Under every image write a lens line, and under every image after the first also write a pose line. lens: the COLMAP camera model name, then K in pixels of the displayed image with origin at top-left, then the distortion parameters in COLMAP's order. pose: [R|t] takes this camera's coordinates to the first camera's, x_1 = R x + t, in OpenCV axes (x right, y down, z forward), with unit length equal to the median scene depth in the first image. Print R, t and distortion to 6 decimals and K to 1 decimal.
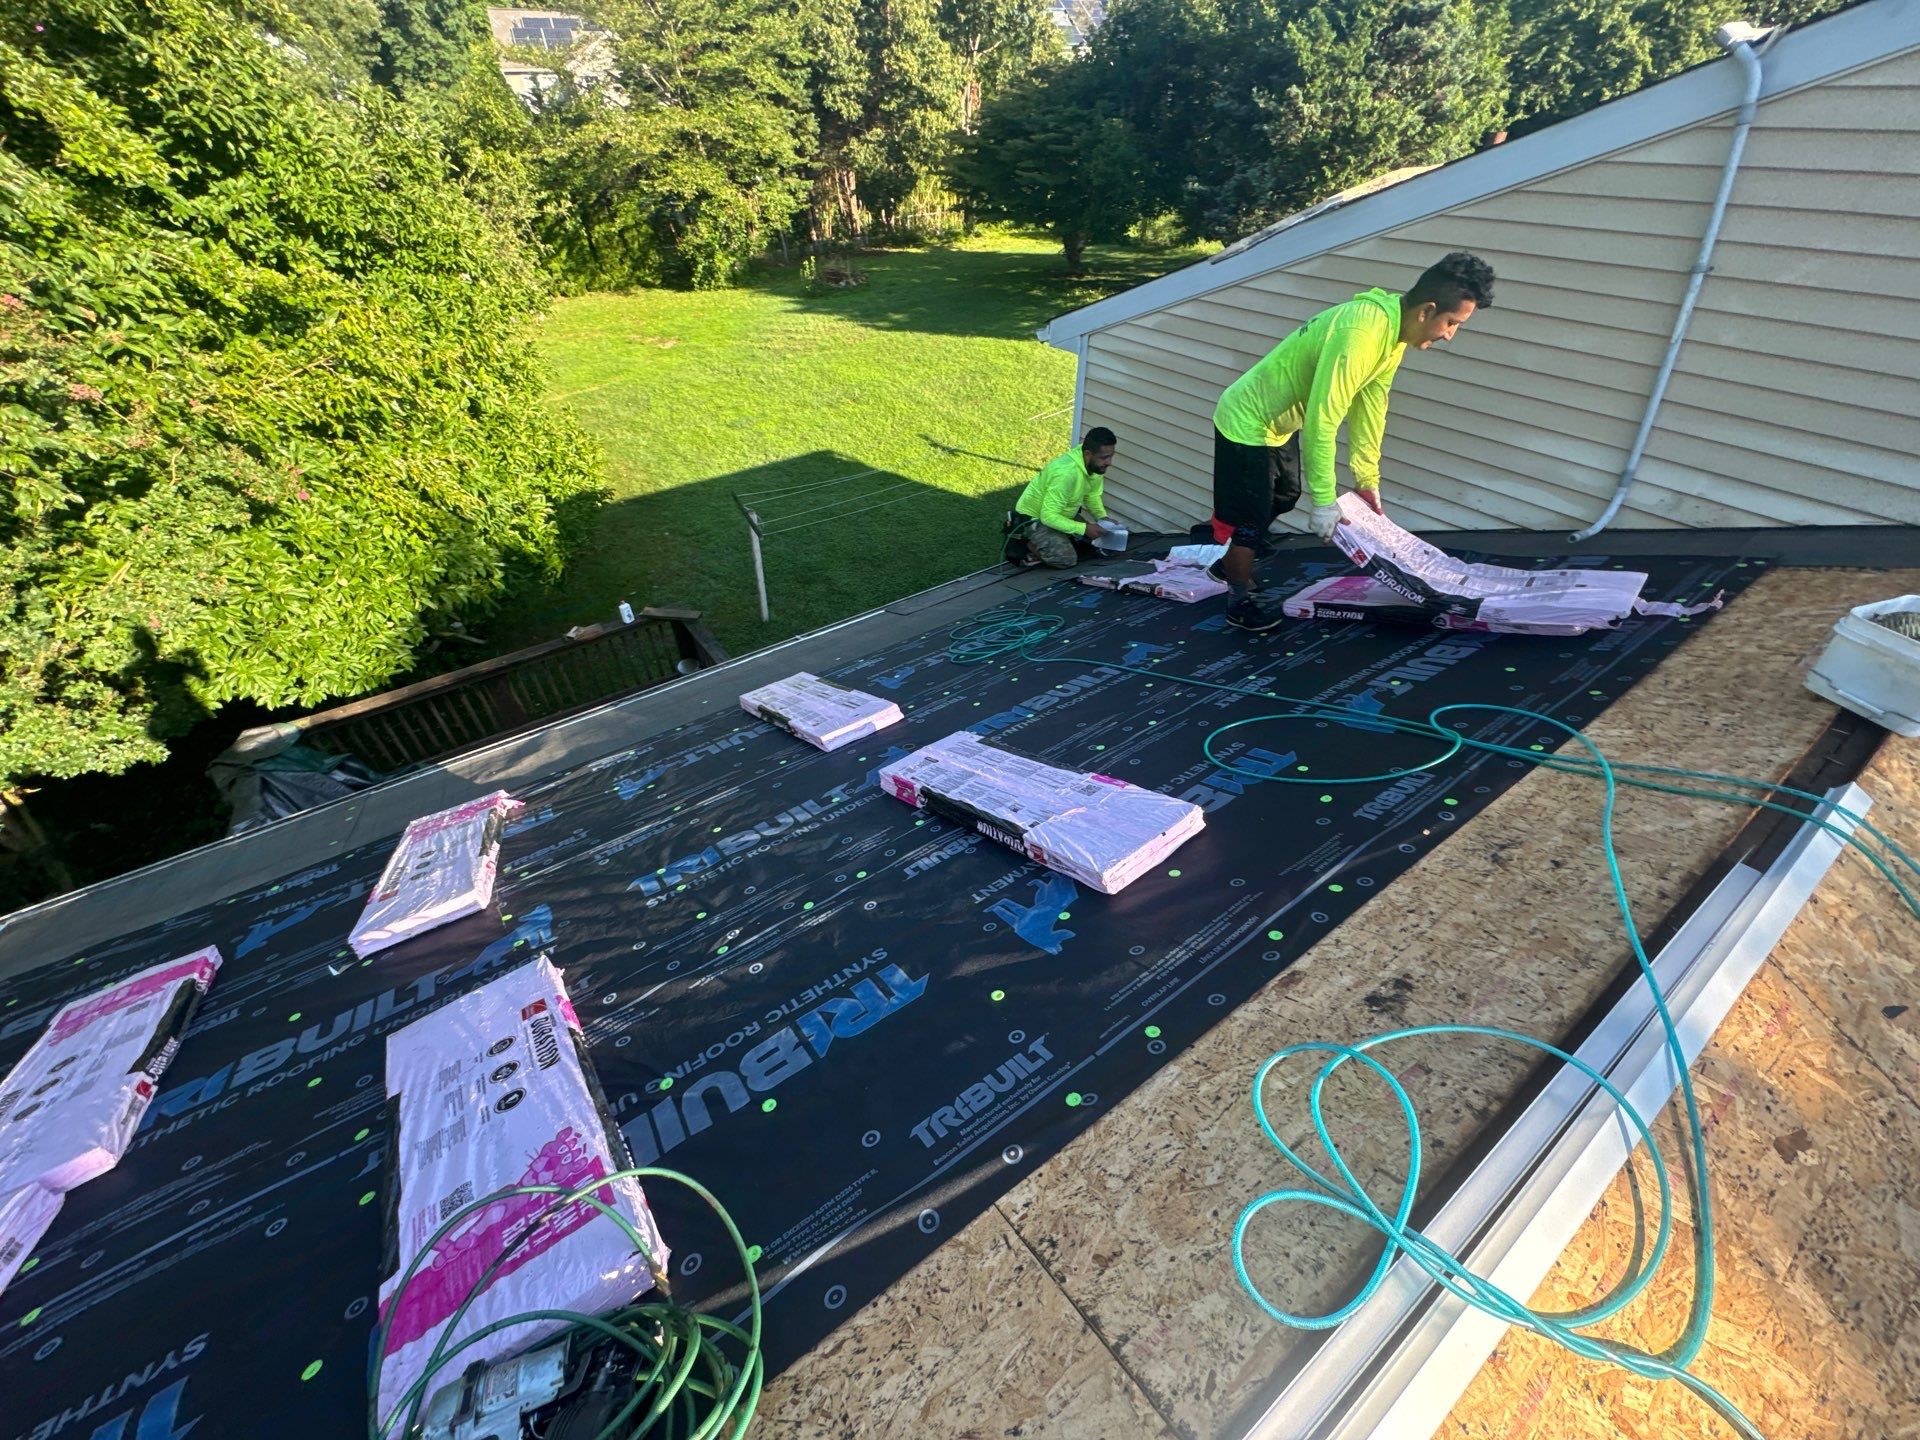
lens RADIAL K [[757.3, 0, 960.0], [0, 757.3, 720.0], [0, 0, 1]] dist [-0.008784, 0.000348]
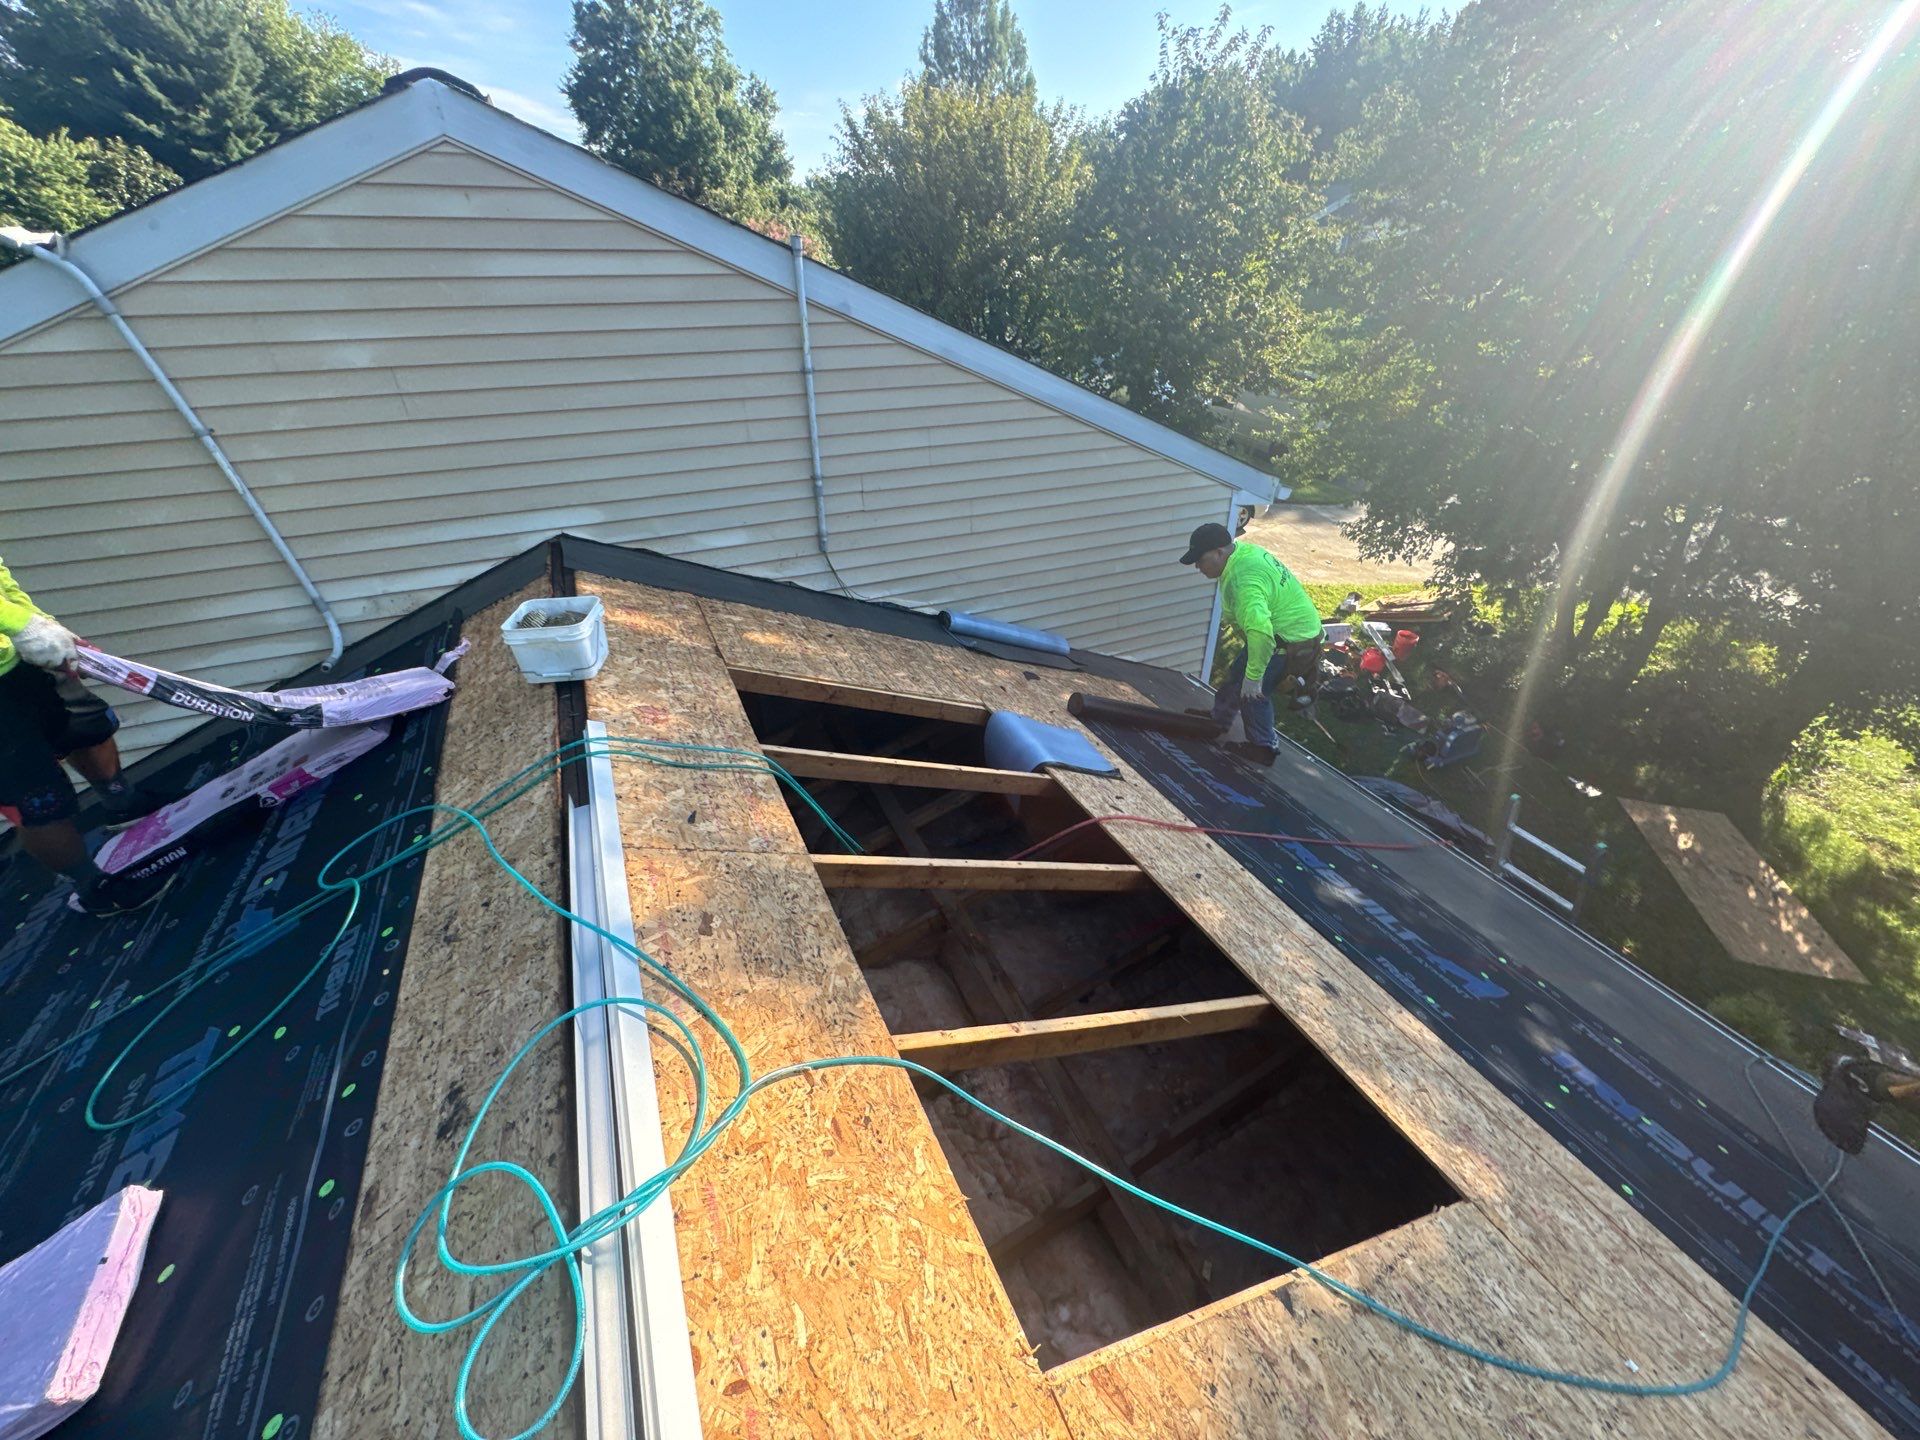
lens RADIAL K [[757.3, 0, 960.0], [0, 757.3, 720.0], [0, 0, 1]] dist [-0.008784, 0.000348]
pose [[0.164605, -0.500492, 0.849949, 0.067664], [0.624731, 0.719728, 0.302824, 0.082134], [-0.763293, 0.481143, 0.431144, -0.160957]]
